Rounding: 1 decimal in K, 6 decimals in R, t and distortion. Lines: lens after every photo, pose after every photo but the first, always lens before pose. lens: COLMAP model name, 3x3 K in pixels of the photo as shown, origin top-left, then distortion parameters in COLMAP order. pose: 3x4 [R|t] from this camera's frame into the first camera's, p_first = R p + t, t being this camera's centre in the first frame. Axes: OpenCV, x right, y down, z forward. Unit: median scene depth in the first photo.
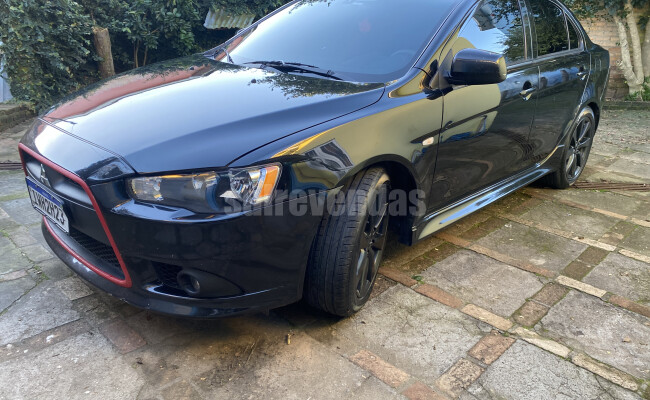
lens RADIAL K [[494.6, 0, 326.4], [0, 494.6, 198.5], [0, 0, 1]] dist [0.006548, 0.001210]
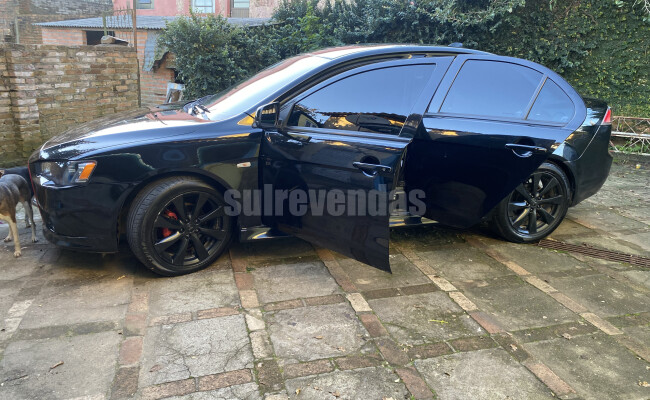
lens RADIAL K [[494.6, 0, 326.4], [0, 494.6, 198.5], [0, 0, 1]] dist [0.006548, 0.001210]
pose [[0.866315, 0.119783, -0.484924, 1.166743], [-0.163992, 0.985214, -0.049608, 0.011793], [0.471811, 0.122499, 0.873148, -0.074546]]
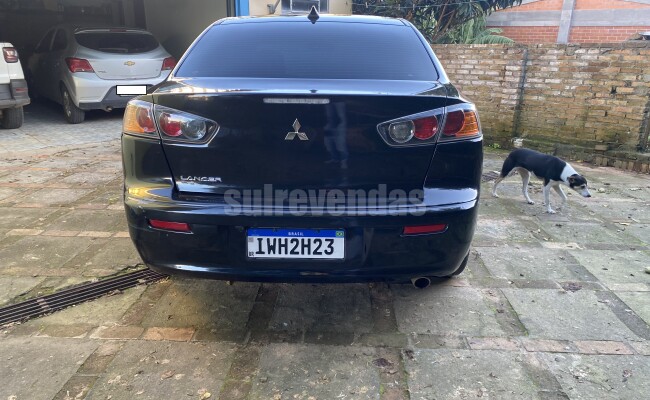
lens RADIAL K [[492.1, 0, 332.1], [0, 492.1, 199.6], [0, 0, 1]] dist [0.007790, 0.004638]
pose [[-0.736029, 0.140050, -0.662305, 1.519038], [-0.279849, 0.827903, 0.486067, -1.015427], [0.616398, 0.543105, -0.570167, 2.916513]]
